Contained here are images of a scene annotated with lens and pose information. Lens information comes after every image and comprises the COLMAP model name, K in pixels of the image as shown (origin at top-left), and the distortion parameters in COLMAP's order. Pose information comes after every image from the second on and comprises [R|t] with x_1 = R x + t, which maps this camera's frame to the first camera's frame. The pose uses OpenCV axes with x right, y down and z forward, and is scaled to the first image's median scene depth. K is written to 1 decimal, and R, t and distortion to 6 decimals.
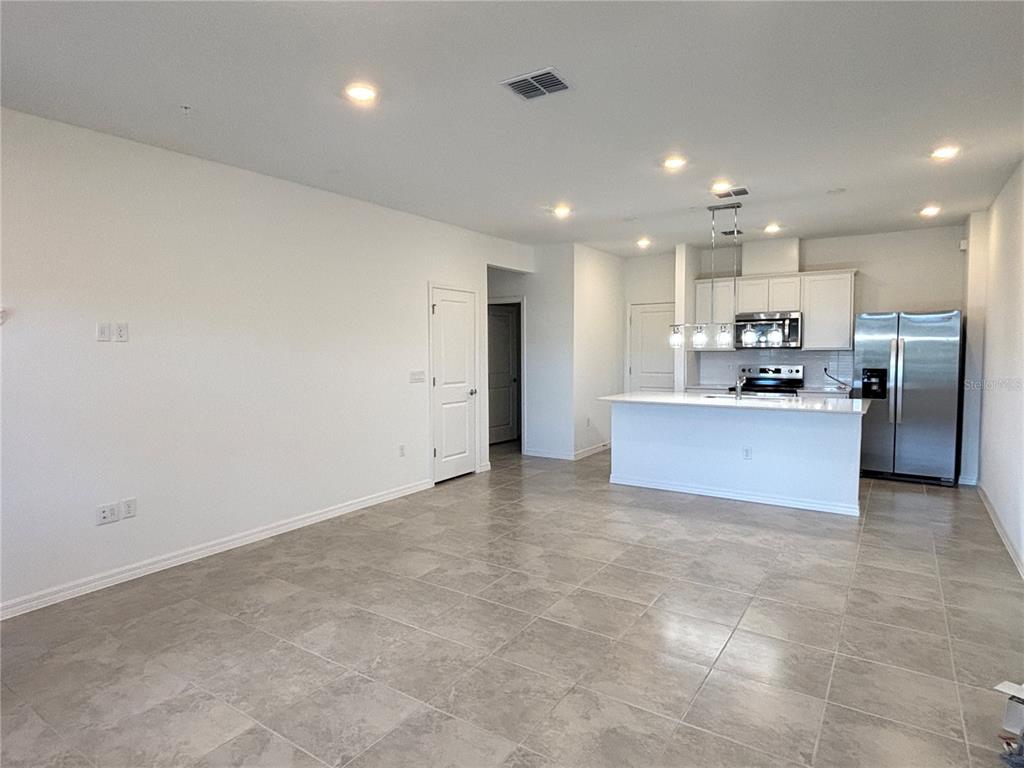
lens RADIAL K [[591.8, 0, 514.0], [0, 591.8, 381.4], [0, 0, 1]] dist [0.033938, -0.007932]
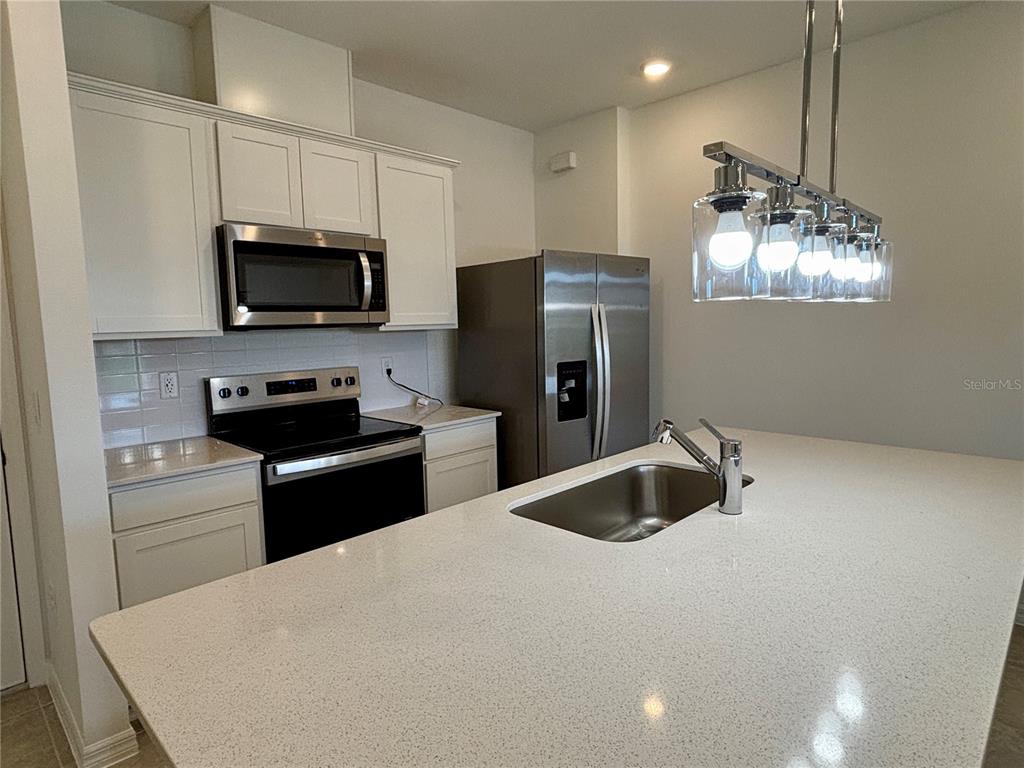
lens RADIAL K [[591.8, 0, 510.0], [0, 591.8, 385.9], [0, 0, 1]] dist [0.033938, -0.007932]
pose [[0.200245, -0.102803, 0.974337, 0.094678], [0.076794, 0.993067, 0.088997, -0.049924], [-0.976732, 0.057002, 0.206752, 0.932327]]
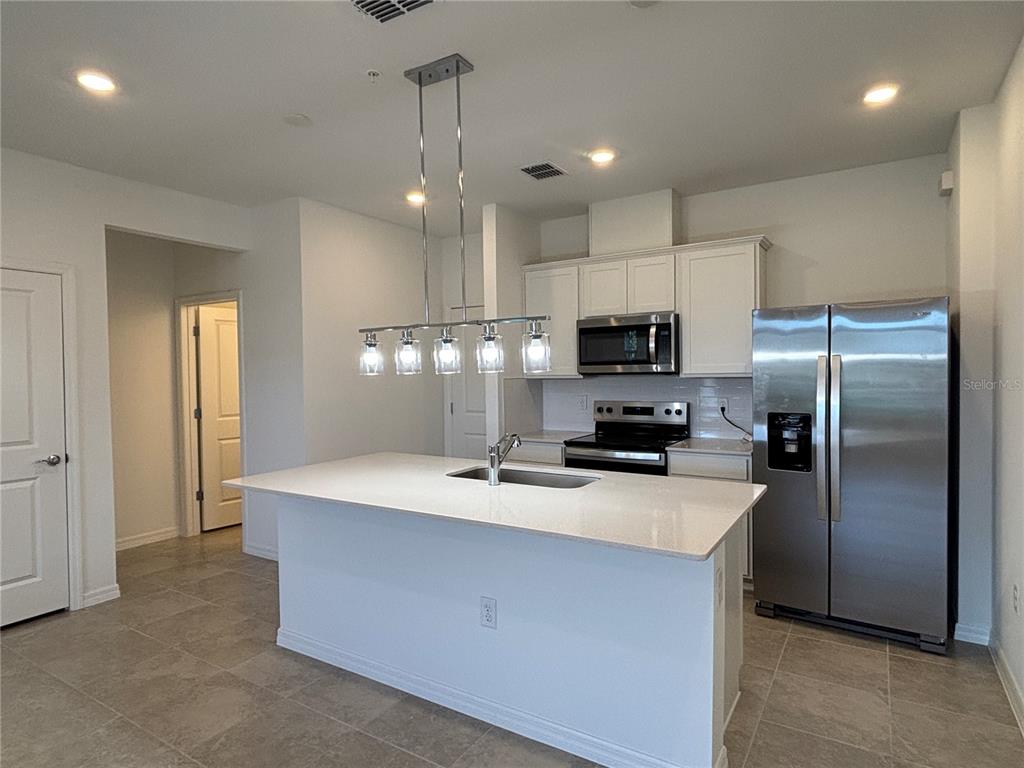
lens RADIAL K [[591.8, 0, 505.8], [0, 591.8, 380.6], [0, 0, 1]] dist [0.033938, -0.007932]
pose [[0.999972, -0.006912, 0.002834, 0.349819], [0.007012, 0.999301, -0.036708, -0.032783], [-0.002578, 0.036727, 0.999322, 0.470550]]
